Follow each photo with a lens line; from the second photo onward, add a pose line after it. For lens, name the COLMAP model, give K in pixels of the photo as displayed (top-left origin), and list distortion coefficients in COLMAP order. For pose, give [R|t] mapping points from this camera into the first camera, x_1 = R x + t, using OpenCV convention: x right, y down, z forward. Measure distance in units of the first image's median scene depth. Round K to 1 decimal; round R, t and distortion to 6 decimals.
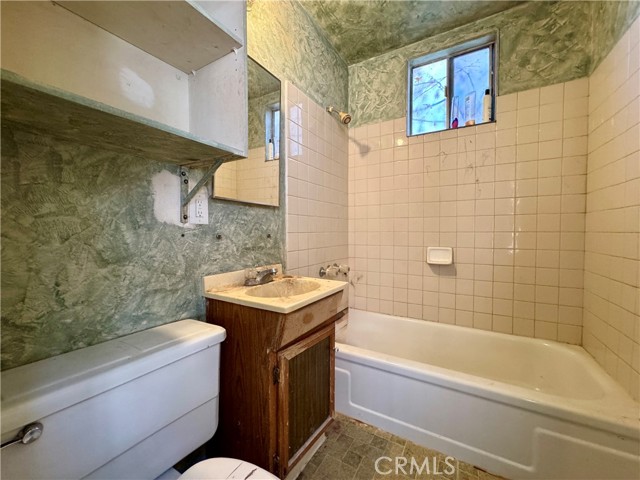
lens RADIAL K [[257.3, 0, 324.1], [0, 257.3, 242.3], [0, 0, 1]] dist [-0.003519, 0.000926]
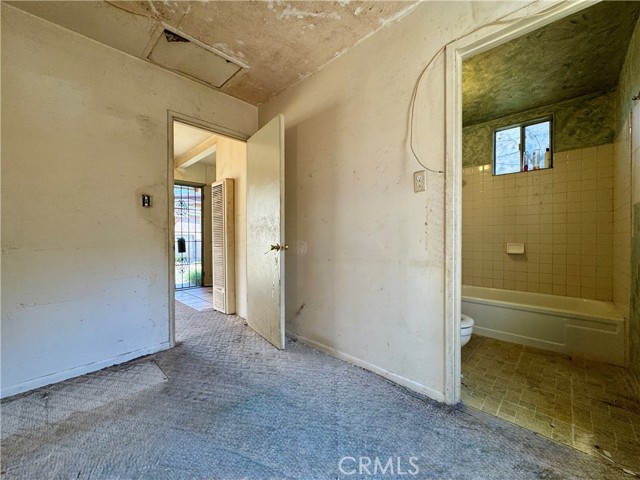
lens RADIAL K [[257.3, 0, 324.9], [0, 257.3, 239.9], [0, 0, 1]] dist [-0.003519, 0.000926]
pose [[0.972405, 0.006867, -0.233197, -0.364626], [-0.014102, 0.999469, -0.029373, 0.065295], [0.232871, 0.031851, 0.971986, -0.910984]]
